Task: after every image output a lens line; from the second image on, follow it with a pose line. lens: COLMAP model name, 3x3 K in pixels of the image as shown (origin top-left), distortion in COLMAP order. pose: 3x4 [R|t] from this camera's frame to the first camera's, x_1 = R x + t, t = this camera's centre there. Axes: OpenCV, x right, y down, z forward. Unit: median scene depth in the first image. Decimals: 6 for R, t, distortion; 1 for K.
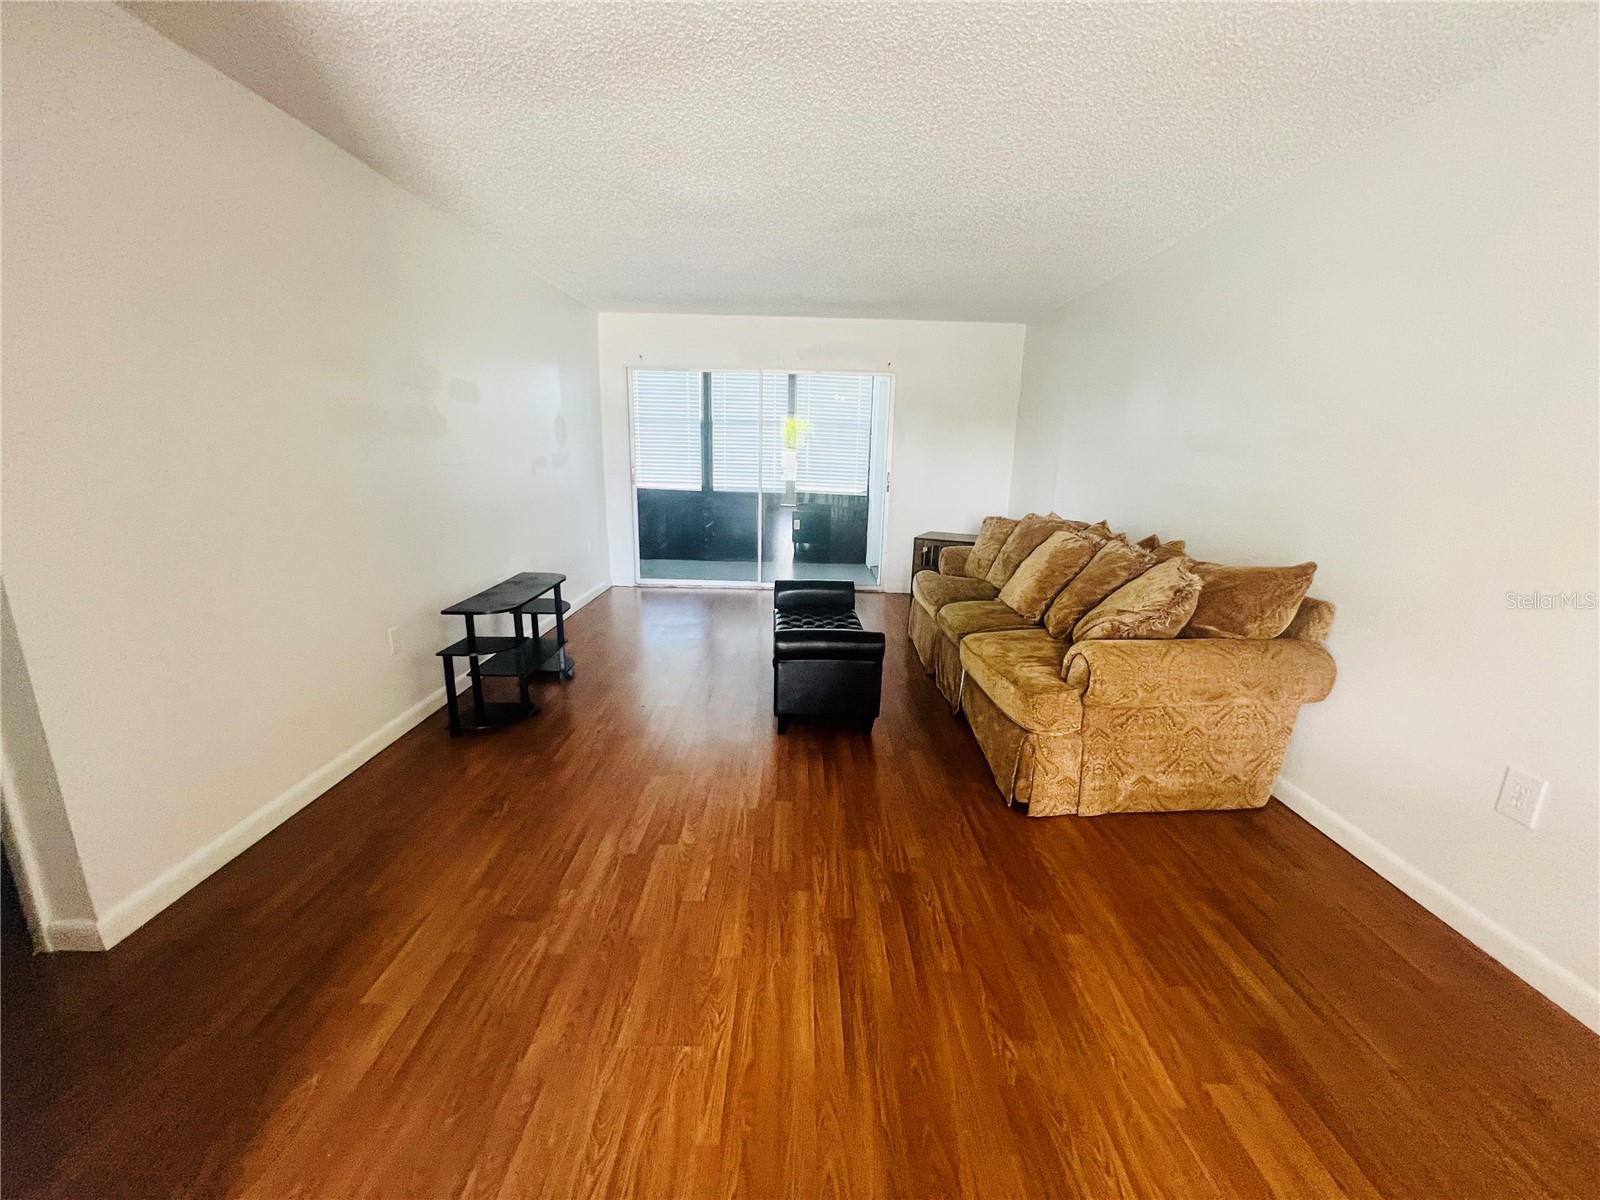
lens RADIAL K [[638.6, 0, 800.7], [0, 638.6, 602.1], [0, 0, 1]] dist [0.000951, 0.000247]
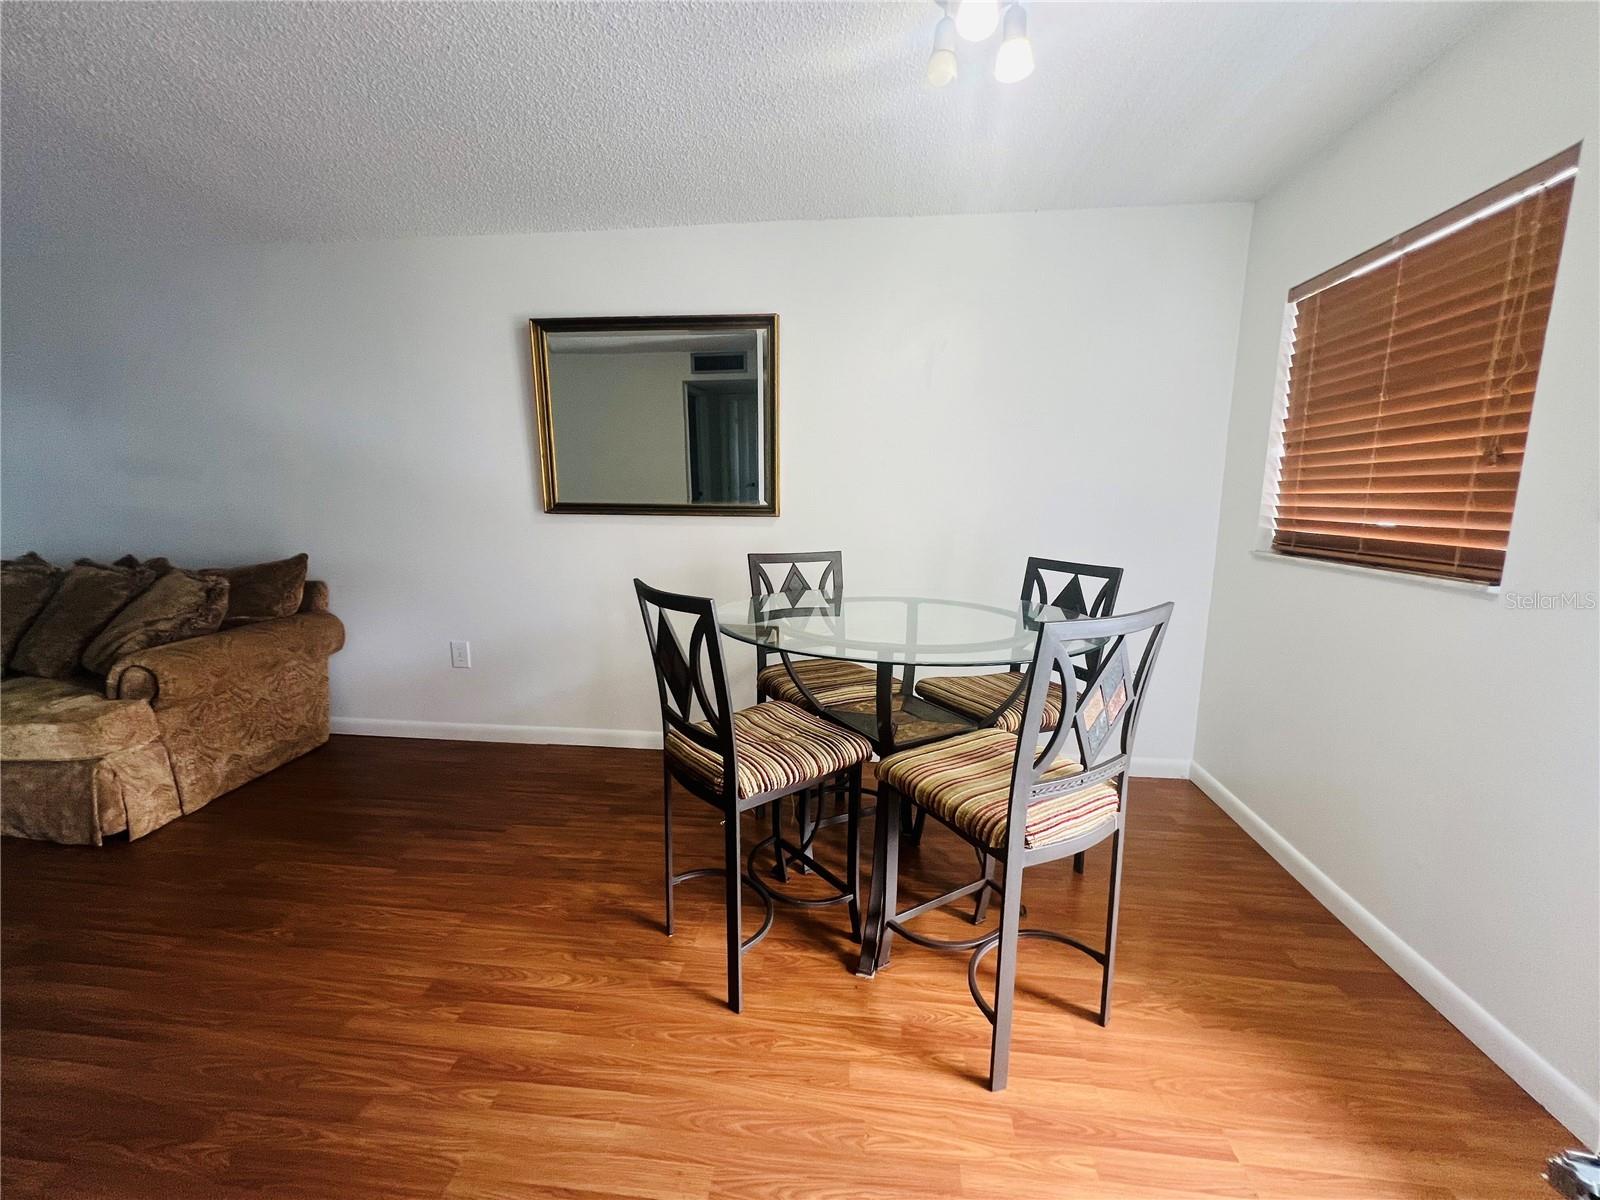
lens RADIAL K [[640.5, 0, 804.4], [0, 640.5, 603.2], [0, 0, 1]] dist [-0.001632, 0.000603]
pose [[0.114028, -0.184745, 0.976149, -0.333188], [0.228539, 0.961085, 0.155198, 0.056016], [-0.966834, 0.205392, 0.151812, -0.173713]]
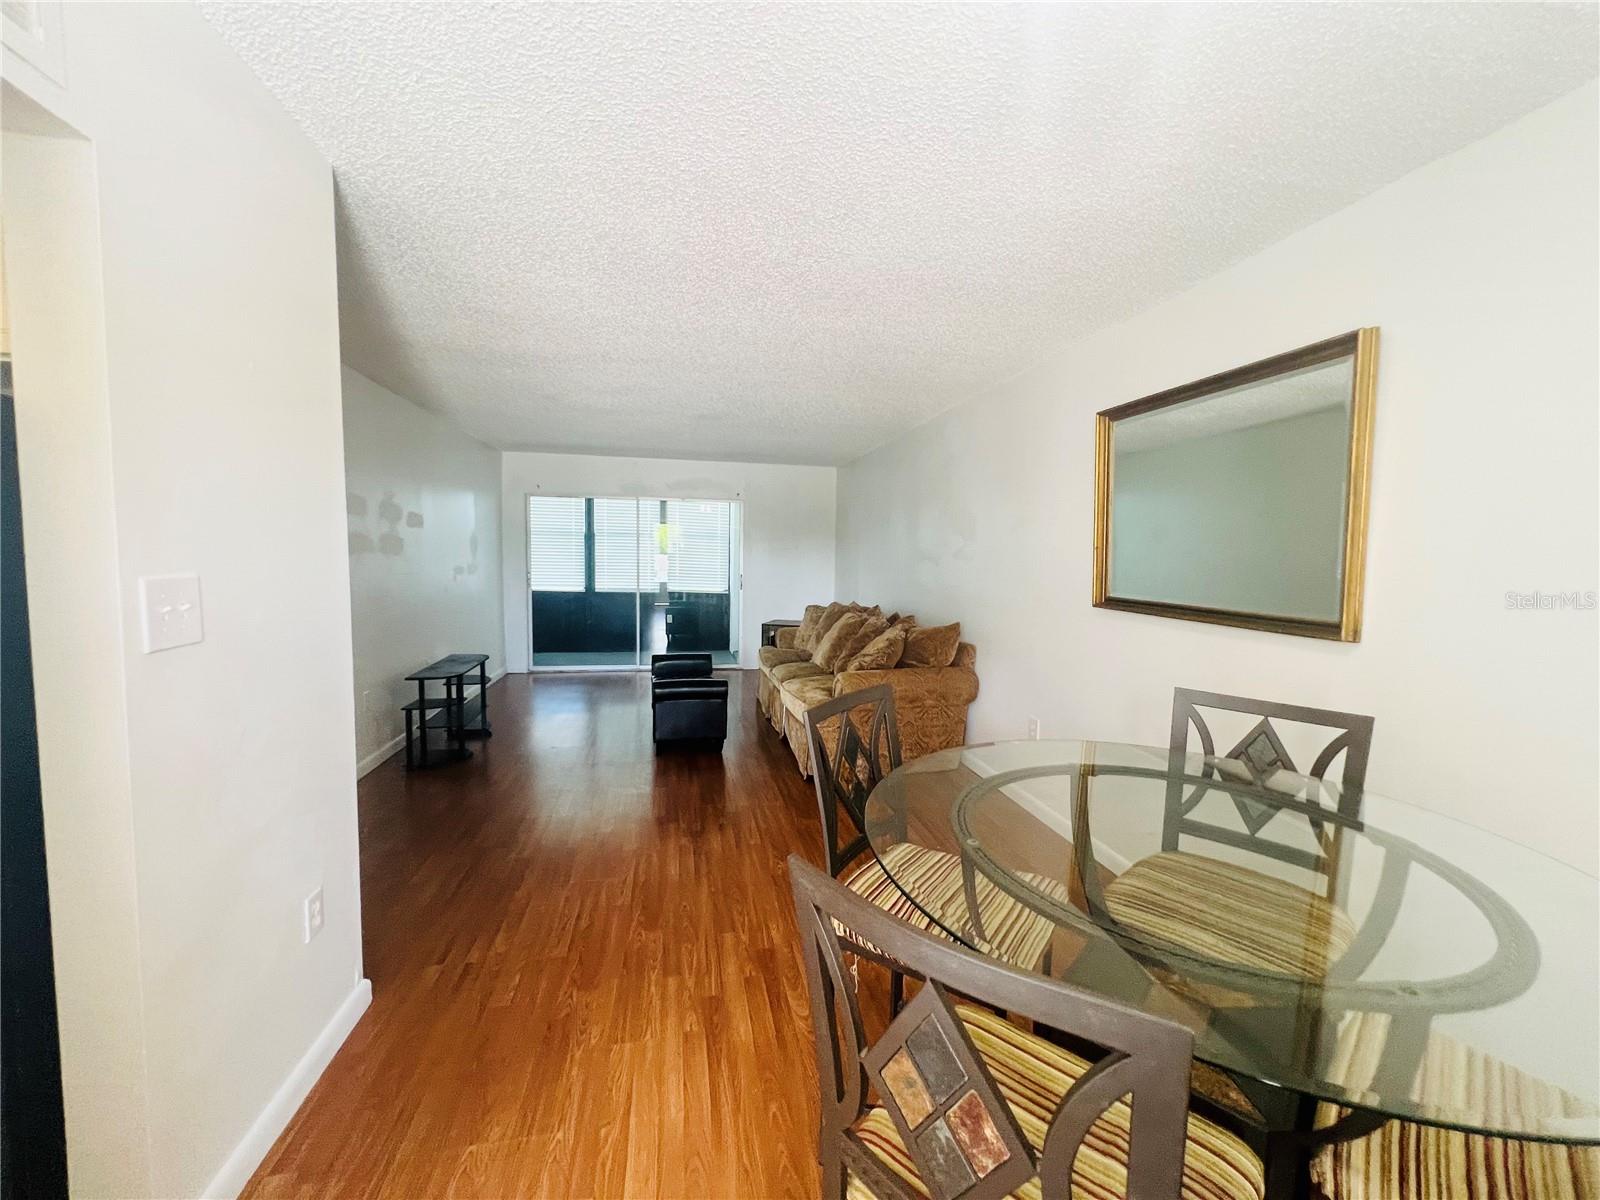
lens RADIAL K [[638.6, 0, 800.7], [0, 638.6, 602.1], [0, 0, 1]] dist [0.000951, 0.000247]
pose [[0.980998, -0.019283, 0.193056, 0.012949], [0.049028, 0.987393, -0.150506, 0.099695], [-0.187720, 0.157111, 0.969576, -0.510811]]
